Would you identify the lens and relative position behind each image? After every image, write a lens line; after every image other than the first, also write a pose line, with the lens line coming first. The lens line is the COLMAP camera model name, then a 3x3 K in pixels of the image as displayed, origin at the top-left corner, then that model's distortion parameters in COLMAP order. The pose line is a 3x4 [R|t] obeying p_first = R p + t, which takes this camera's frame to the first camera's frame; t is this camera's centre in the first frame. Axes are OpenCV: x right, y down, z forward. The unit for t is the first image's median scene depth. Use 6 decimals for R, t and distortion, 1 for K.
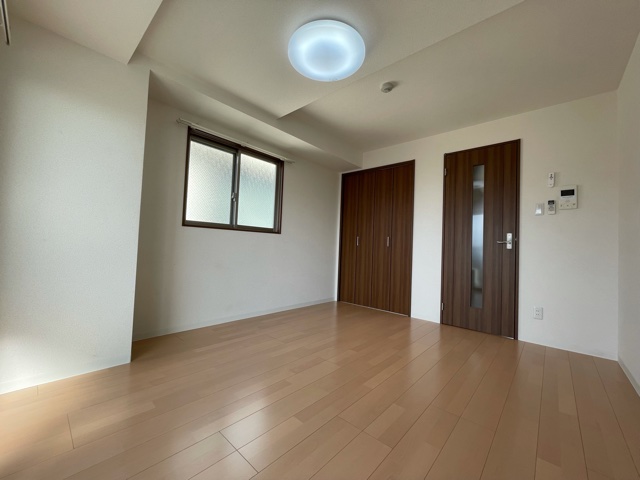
lens RADIAL K [[258.1, 0, 319.9], [0, 258.1, 238.6], [0, 0, 1]] dist [-0.000514, 0.000098]
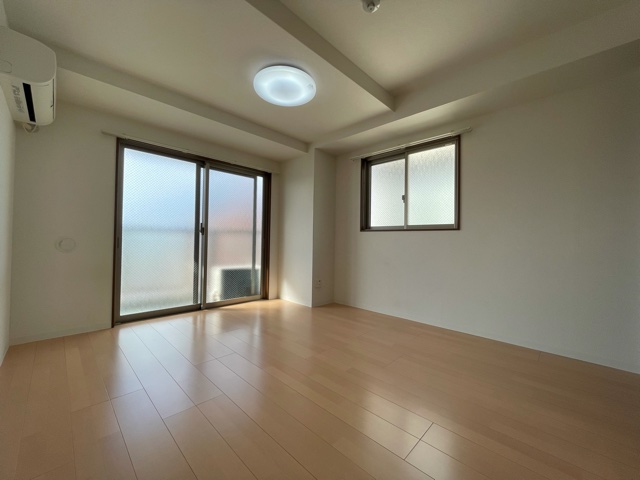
lens RADIAL K [[258.1, 0, 319.4], [0, 258.1, 240.0], [0, 0, 1]] dist [-0.000514, 0.000098]
pose [[-0.042097, -0.044213, -0.998135, 0.703832], [0.016231, 0.998858, -0.044929, 0.043762], [0.998982, -0.018092, -0.041332, 0.690976]]
